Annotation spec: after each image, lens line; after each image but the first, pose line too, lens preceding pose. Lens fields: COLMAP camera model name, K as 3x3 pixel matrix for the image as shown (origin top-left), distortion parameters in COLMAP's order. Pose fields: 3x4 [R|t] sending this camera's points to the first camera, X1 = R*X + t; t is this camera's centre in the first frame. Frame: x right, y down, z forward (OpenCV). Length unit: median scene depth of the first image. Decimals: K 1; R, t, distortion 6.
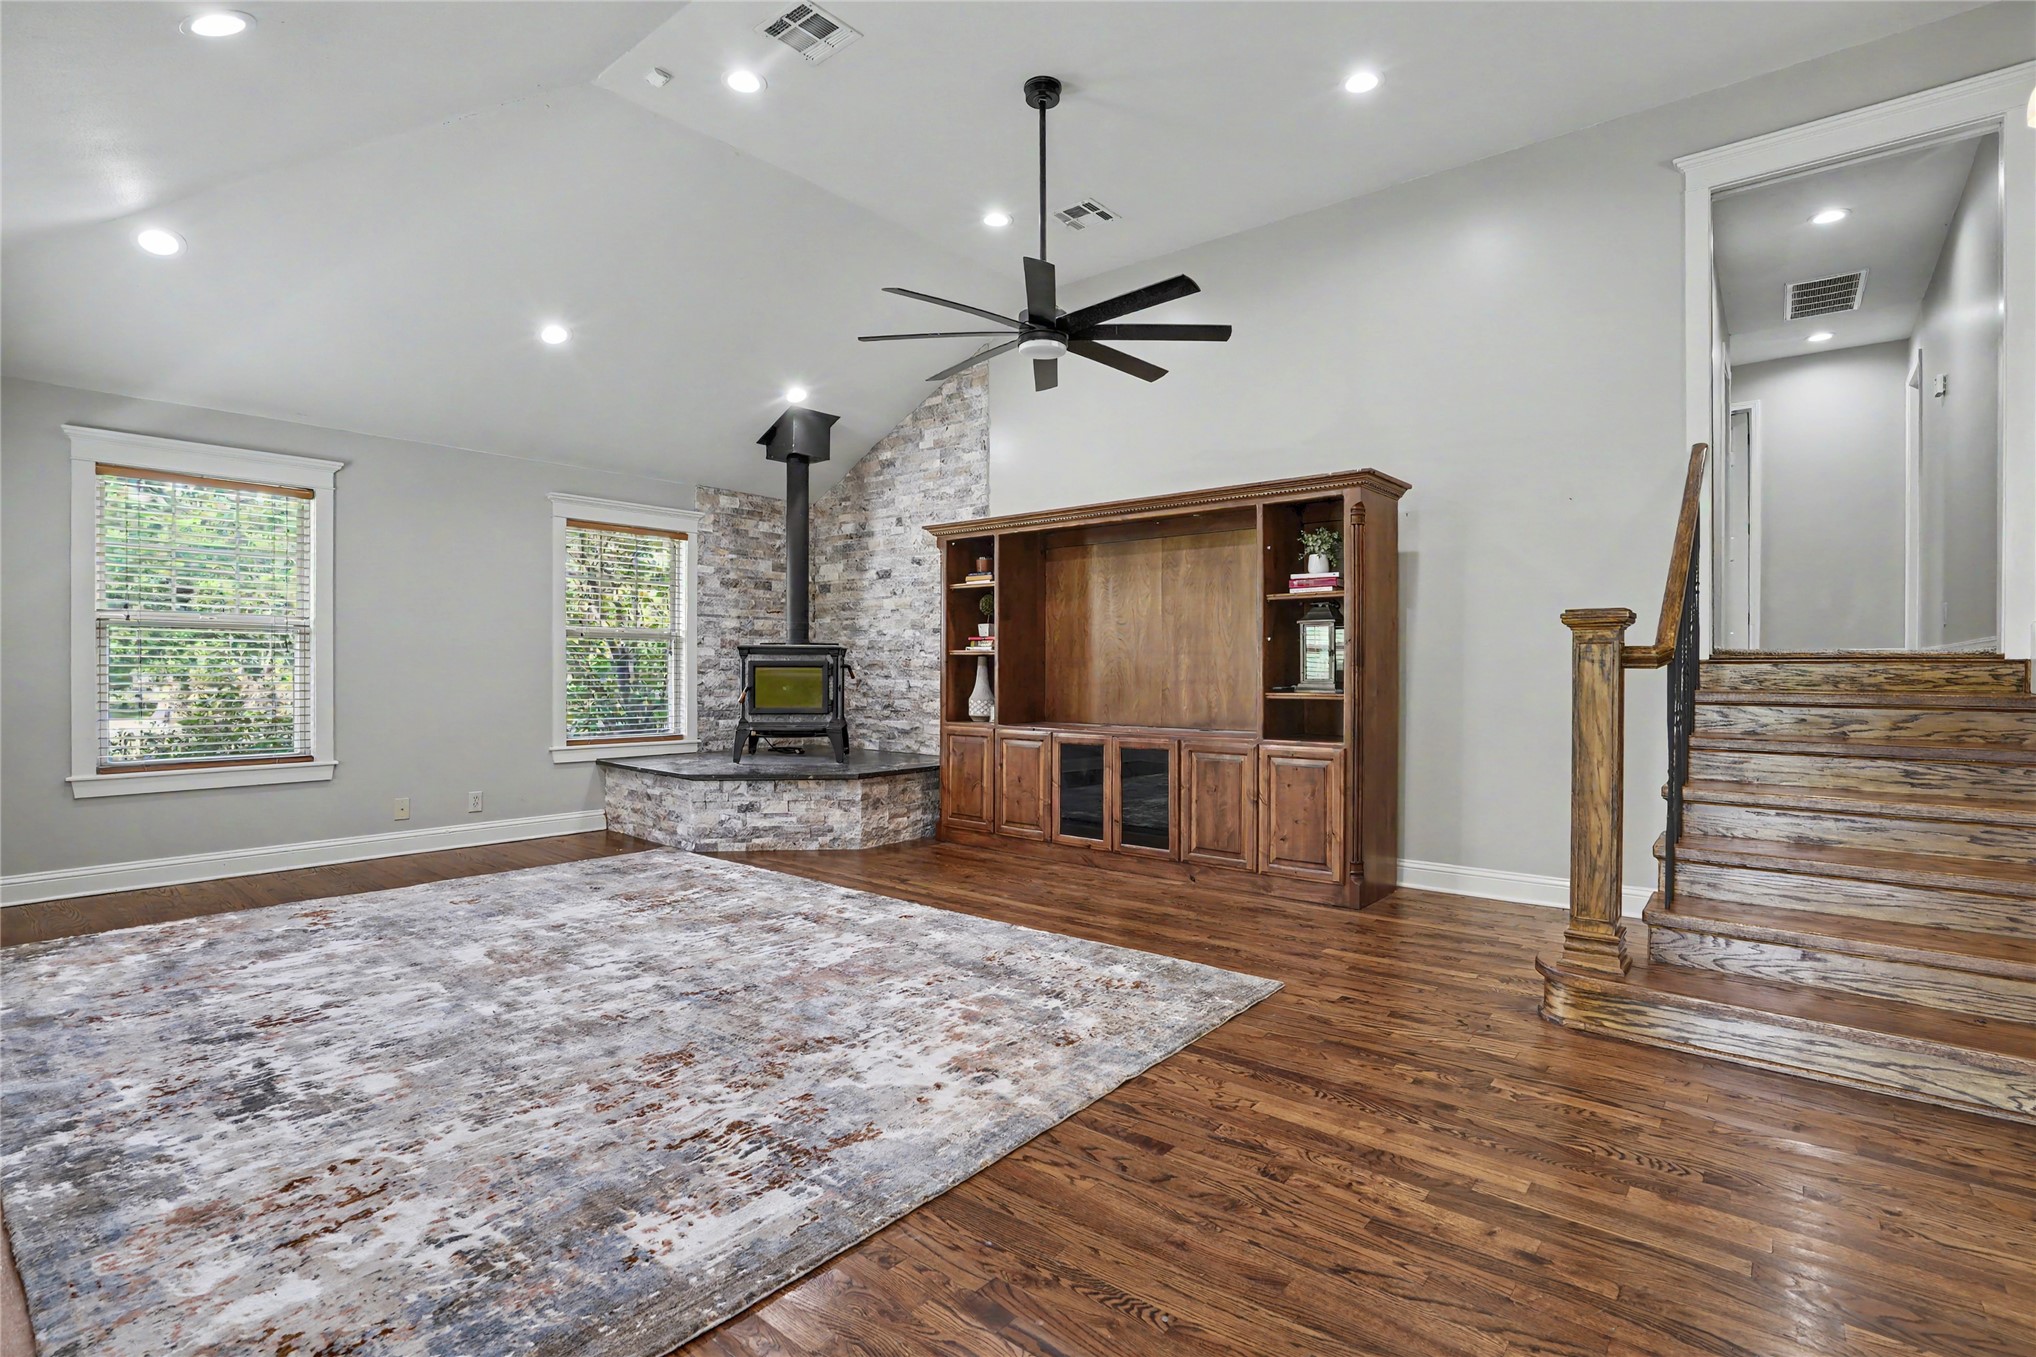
lens RADIAL K [[999.7, 0, 1019.9], [0, 999.7, 677.5], [0, 0, 1]] dist [-0.046480, 0.011921]
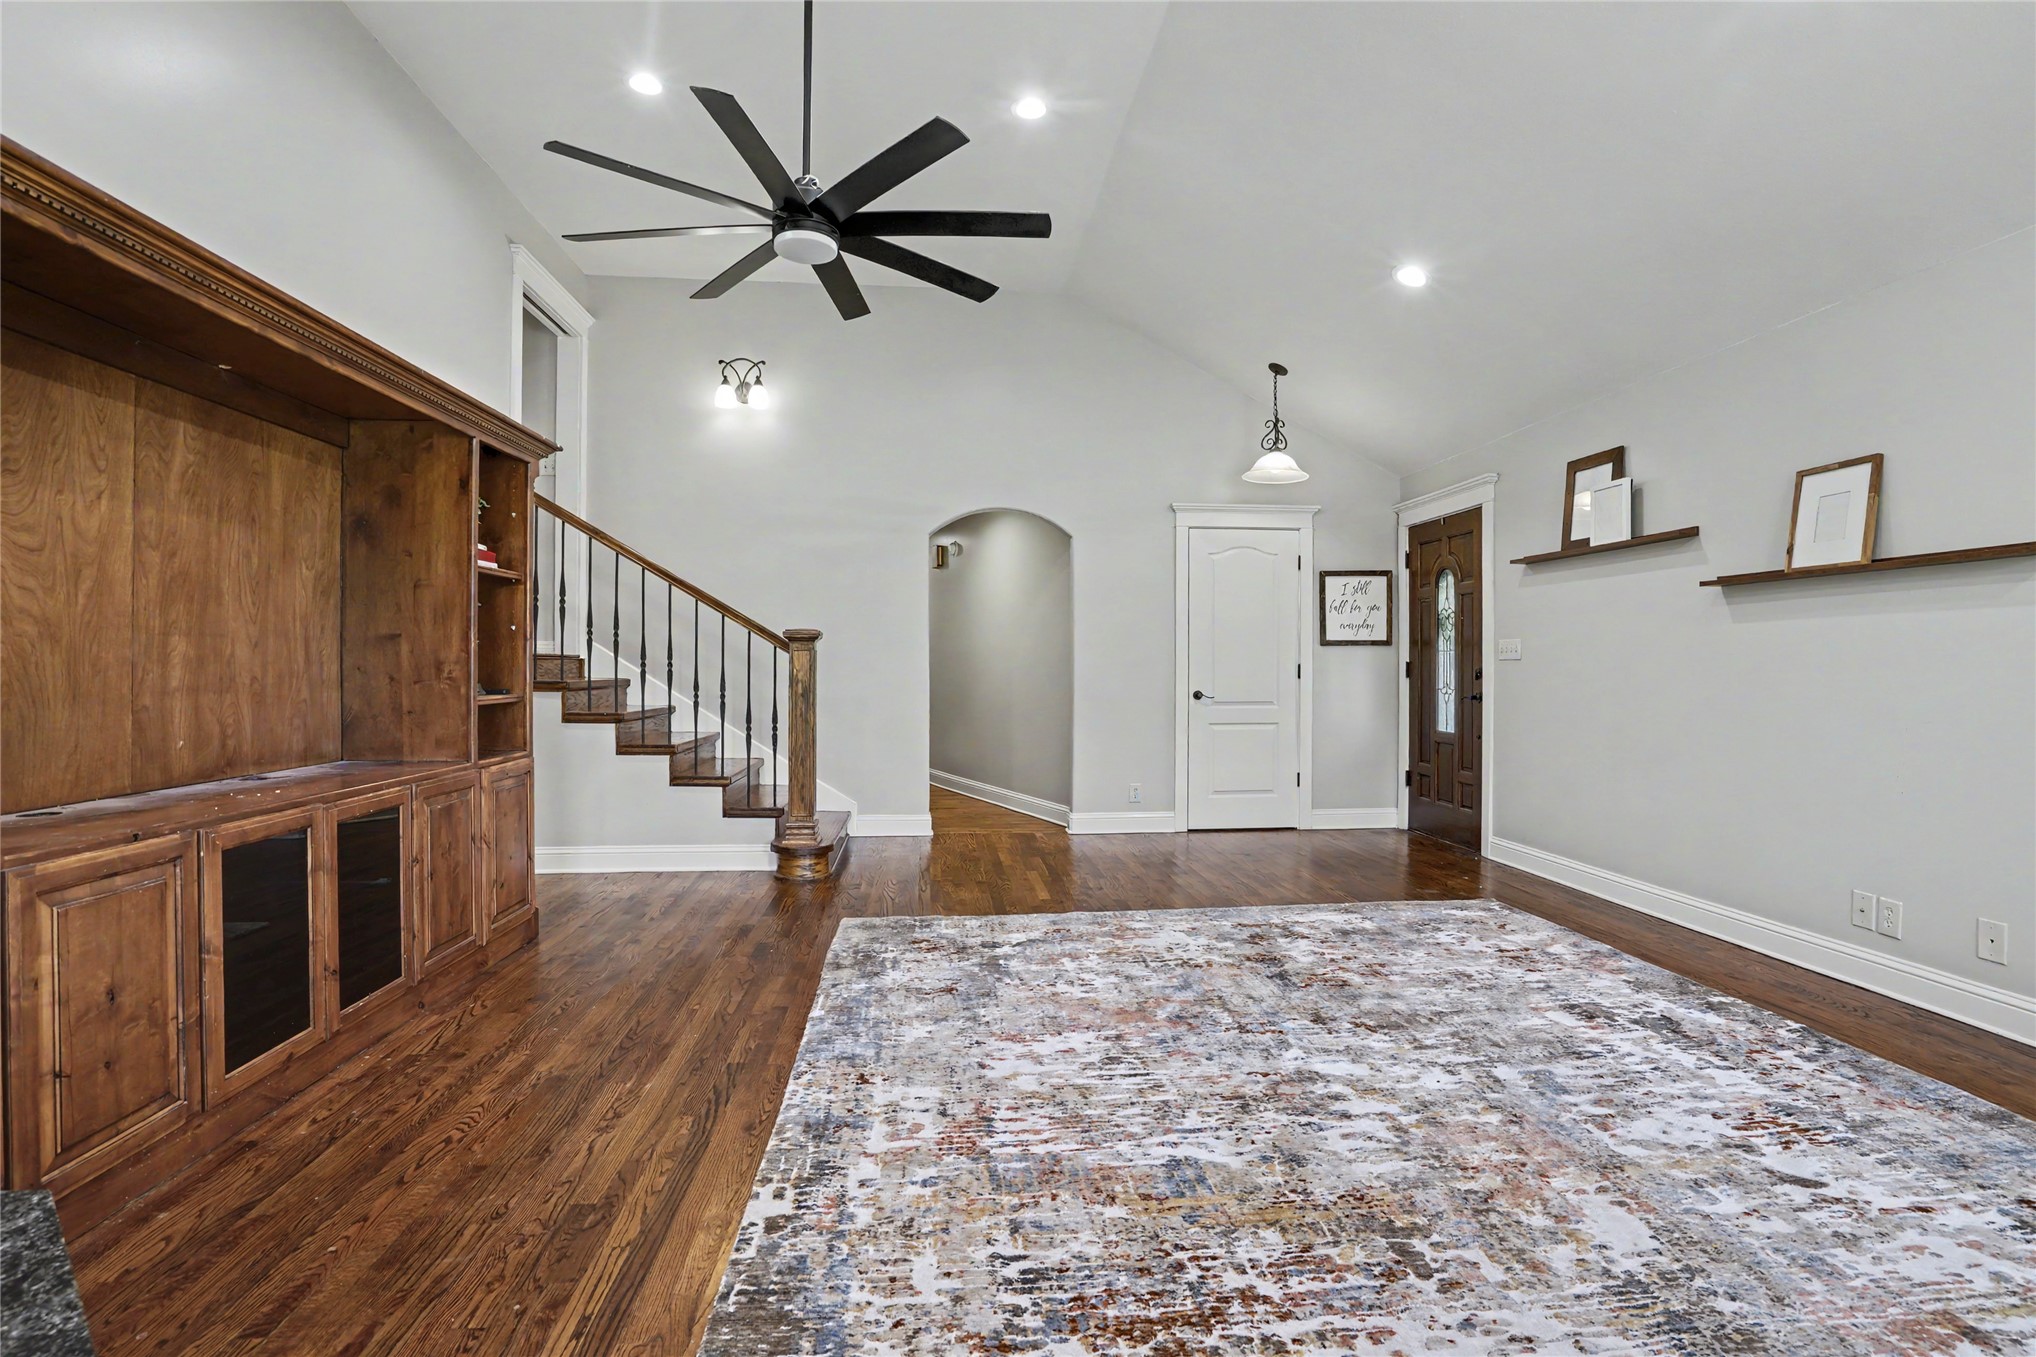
lens RADIAL K [[999.7, 0, 1018.5], [0, 999.7, 668.3], [0, 0, 1]] dist [-0.046480, 0.011921]
pose [[-0.718710, -0.007349, 0.695271, -0.472092], [0.000391, 0.999940, 0.010974, -0.012286], [-0.695309, 0.008159, -0.718664, 1.083860]]
